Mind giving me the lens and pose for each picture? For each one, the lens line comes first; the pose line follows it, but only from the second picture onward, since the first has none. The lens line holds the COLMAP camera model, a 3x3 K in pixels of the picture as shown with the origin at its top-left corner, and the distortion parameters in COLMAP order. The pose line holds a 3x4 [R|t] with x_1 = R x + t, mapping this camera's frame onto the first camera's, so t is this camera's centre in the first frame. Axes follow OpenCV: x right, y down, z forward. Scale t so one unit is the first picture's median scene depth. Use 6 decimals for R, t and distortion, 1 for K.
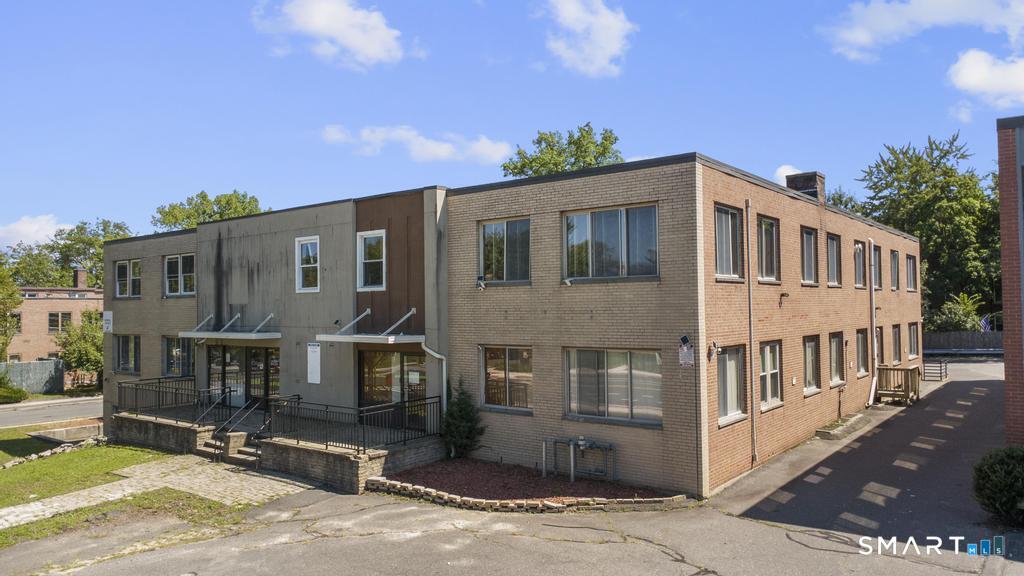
lens RADIAL K [[713.1, 0, 513.2], [0, 713.1, 293.9], [0, 0, 1]] dist [0.043019, -0.050064]
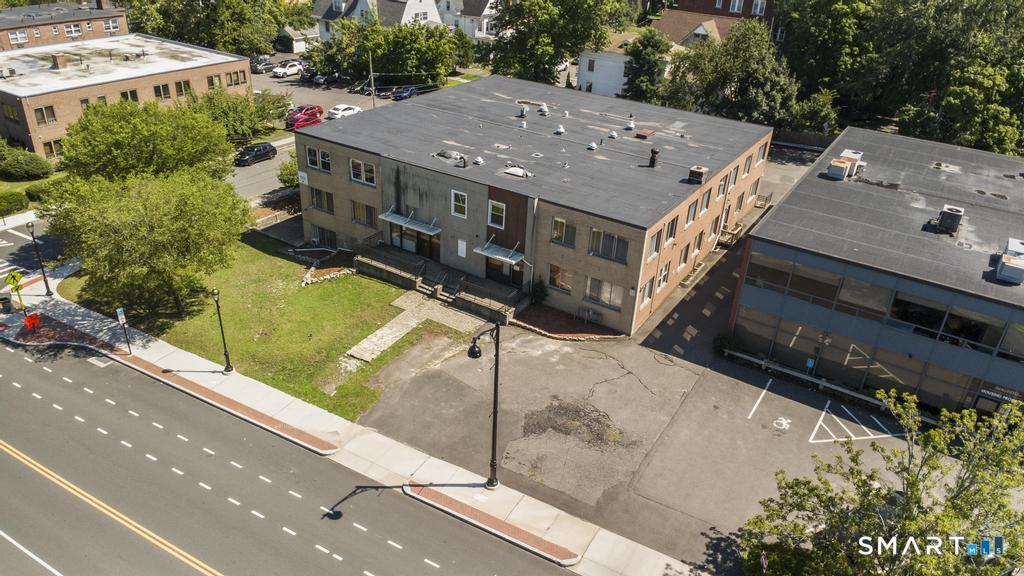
lens RADIAL K [[738.0, 0, 515.0], [0, 738.0, 272.0], [0, 0, 1]] dist [0.049448, 0.001788]
pose [[0.992533, 0.010892, 0.121487, -0.458446], [-0.068302, 0.874832, 0.479587, -1.080782], [-0.101057, -0.484304, 0.869044, -1.158584]]
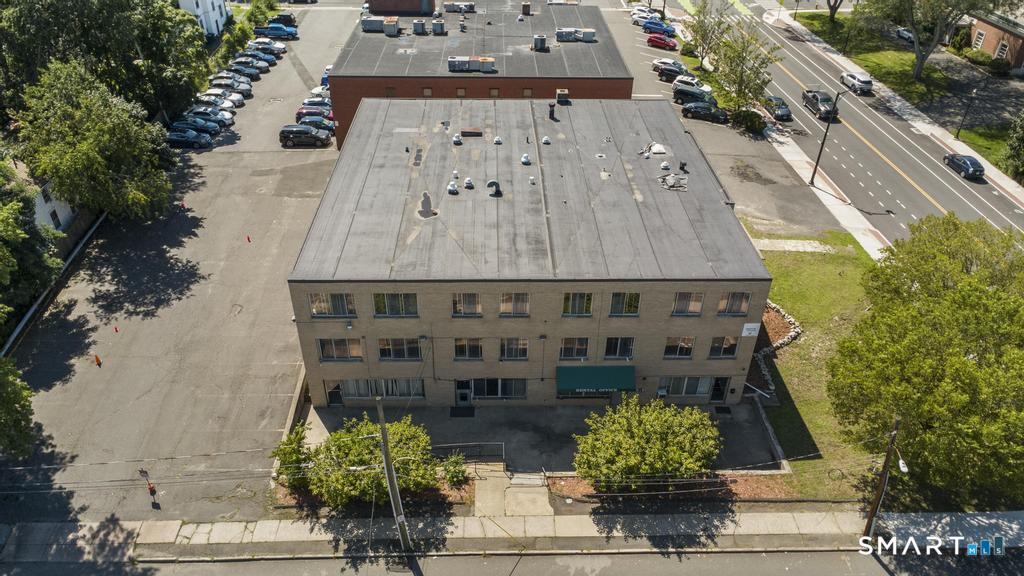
lens RADIAL K [[716.5, 0, 512.0], [0, 716.5, 288.0], [0, 0, 1]] dist [0.042966, -0.049047]
pose [[-0.641365, -0.429208, 0.635949, -1.840957], [-0.028233, 0.841525, 0.539479, -1.204246], [-0.766716, 0.328048, -0.551843, 3.493955]]
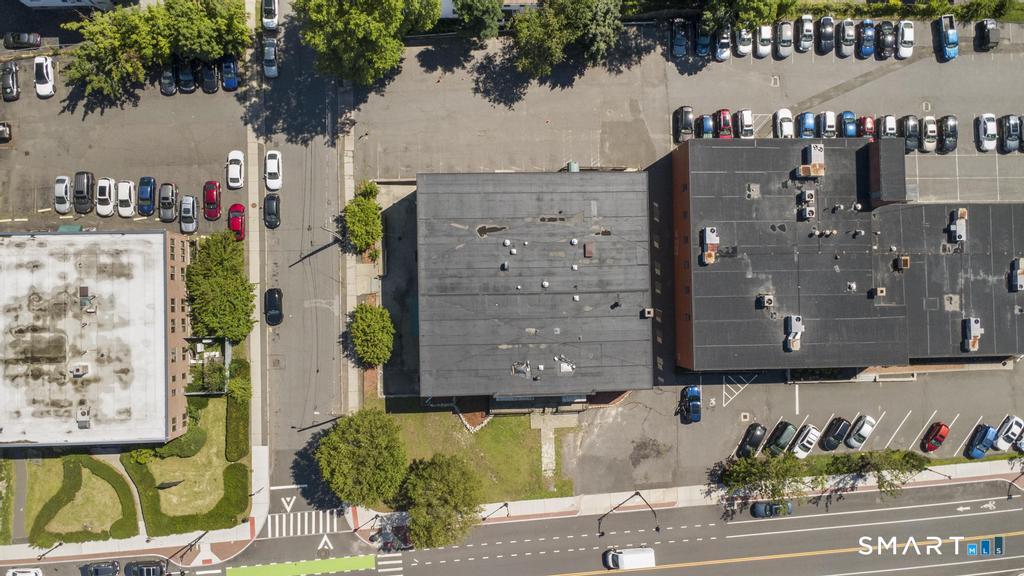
lens RADIAL K [[716.5, 0, 512.0], [0, 716.5, 288.0], [0, 0, 1]] dist [0.042966, -0.049047]
pose [[0.767395, -0.635806, 0.082792, -0.466507], [-0.100079, 0.008765, 0.994941, -4.685800], [-0.633315, -0.771799, -0.056904, 2.147678]]
